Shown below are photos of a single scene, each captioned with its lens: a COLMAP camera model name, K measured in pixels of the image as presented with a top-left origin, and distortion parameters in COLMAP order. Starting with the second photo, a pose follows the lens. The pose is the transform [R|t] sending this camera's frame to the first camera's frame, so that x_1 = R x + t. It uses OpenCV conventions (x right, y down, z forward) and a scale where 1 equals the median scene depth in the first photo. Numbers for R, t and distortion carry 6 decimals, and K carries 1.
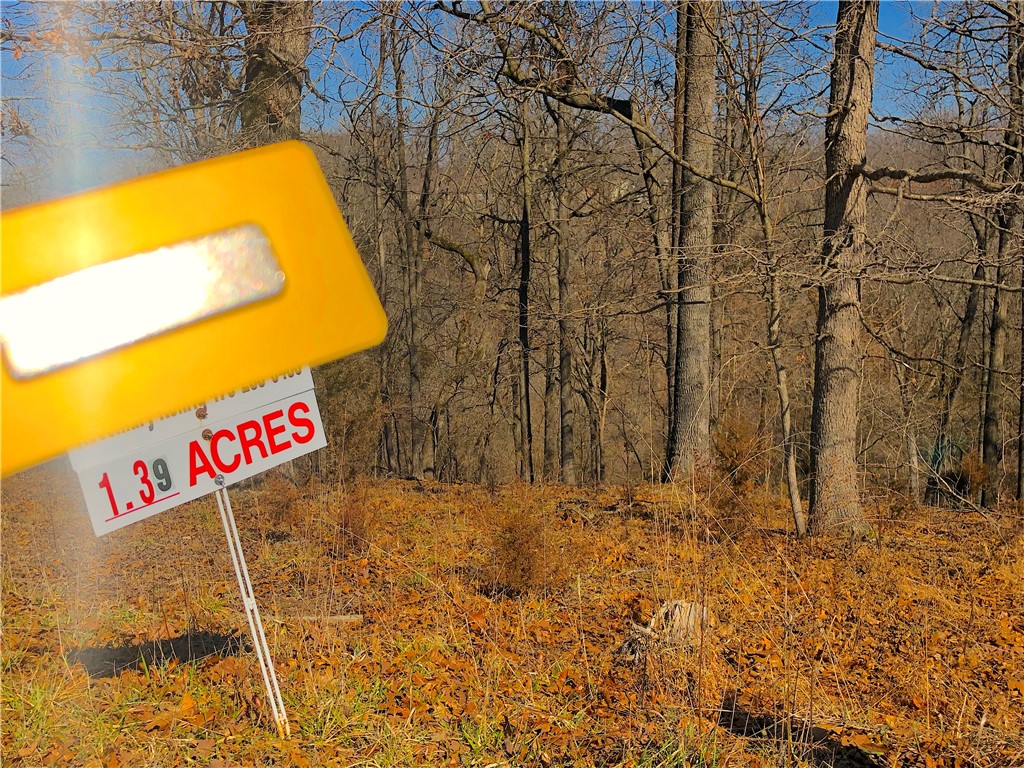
lens RADIAL K [[1072.2, 0, 512.0], [0, 1072.2, 384.0], [0, 0, 1]] dist [0.126591, -0.395499]
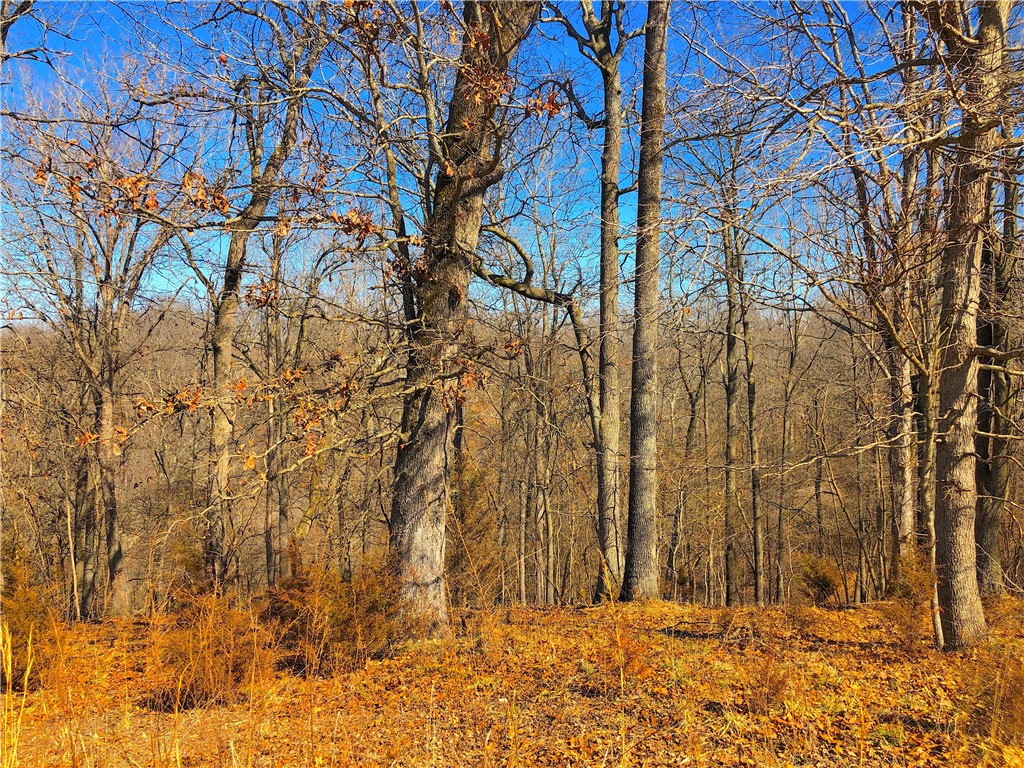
lens RADIAL K [[834.4, 0, 508.3], [0, 834.4, 375.7], [0, 0, 1]] dist [0.018822, -0.006843]
pose [[0.966881, 0.007666, 0.255114, -0.451737], [0.033473, 0.987107, -0.156524, -0.030759], [-0.253024, 0.159880, 0.954158, 0.187292]]
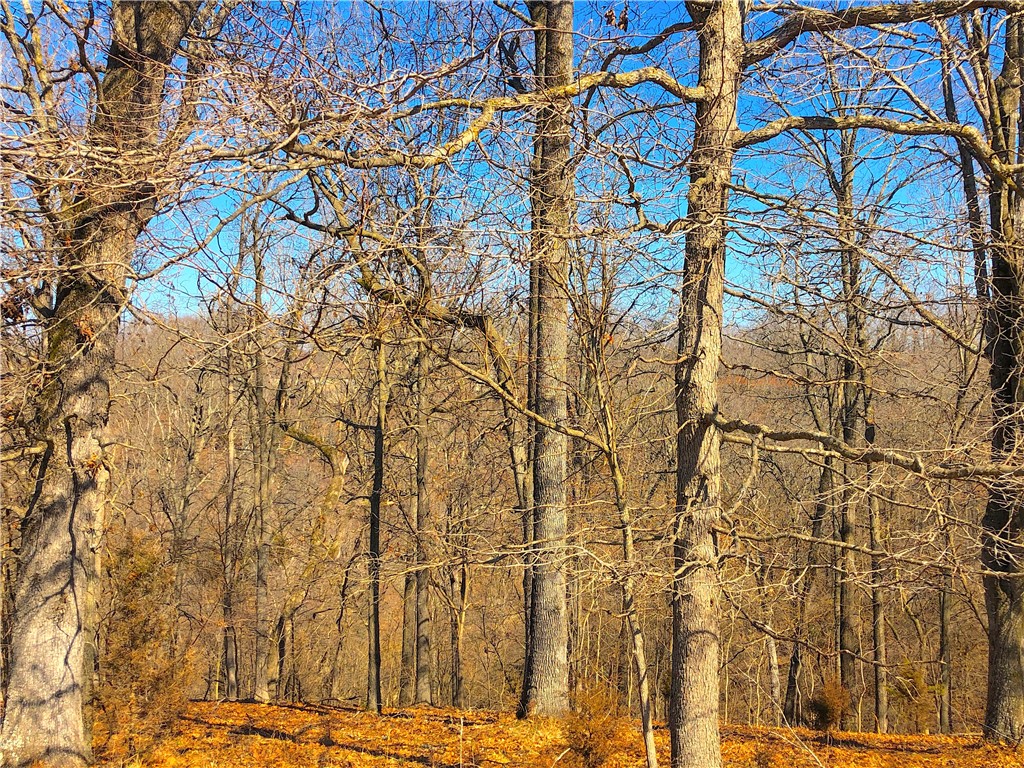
lens RADIAL K [[1072.2, 0, 512.0], [0, 1072.2, 384.0], [0, 0, 1]] dist [0.126591, -0.395499]
pose [[0.992142, 0.019543, 0.123580, 0.028295], [0.001914, 0.985240, -0.171166, -0.063483], [-0.125101, 0.170058, 0.977461, 0.087648]]
